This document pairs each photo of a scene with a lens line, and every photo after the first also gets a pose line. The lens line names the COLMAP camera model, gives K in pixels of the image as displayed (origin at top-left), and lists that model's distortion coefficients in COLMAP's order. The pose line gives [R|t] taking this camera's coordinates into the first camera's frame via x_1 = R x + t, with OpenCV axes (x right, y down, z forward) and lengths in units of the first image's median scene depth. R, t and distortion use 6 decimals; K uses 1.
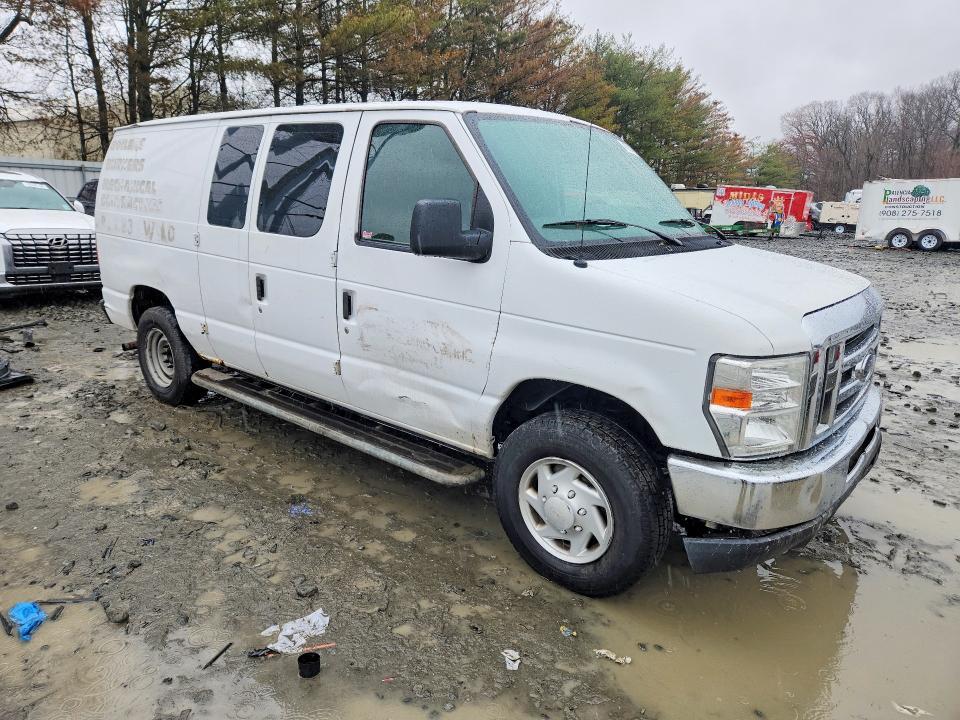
lens RADIAL K [[751.9, 0, 478.9], [0, 751.9, 360.9], [0, 0, 1]] dist [0.007280, -0.000850]
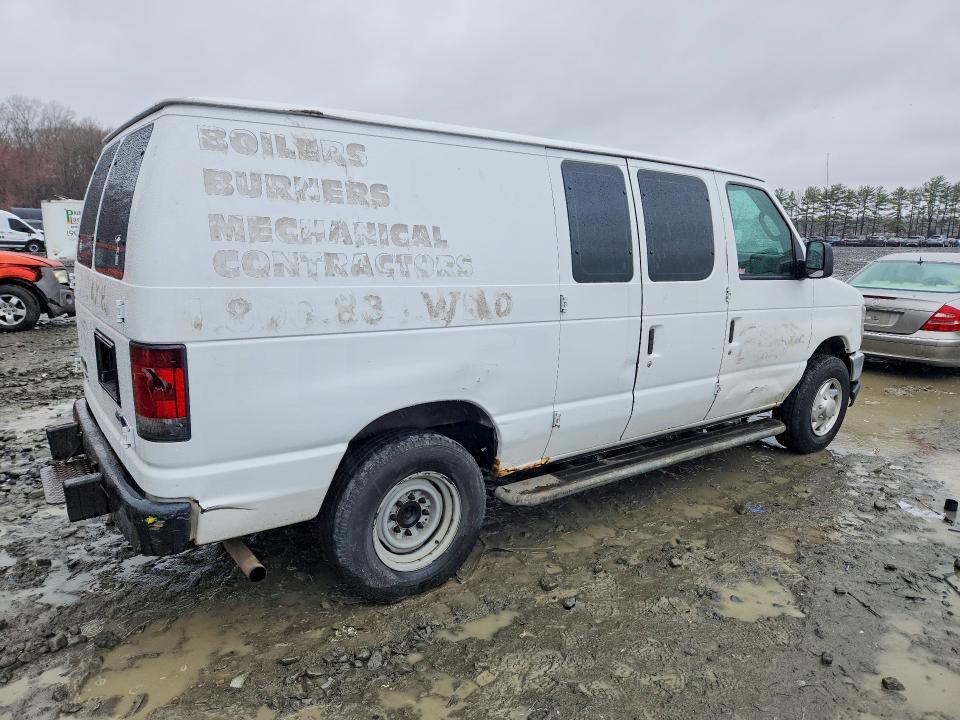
lens RADIAL K [[751.9, 0, 481.0], [0, 751.9, 361.4], [0, 0, 1]] dist [0.007280, -0.000850]
pose [[0.121876, -0.192859, 0.973628, -1.220622], [0.201435, 0.965333, 0.166001, -0.267362], [-0.971890, 0.175891, 0.156500, 1.046985]]
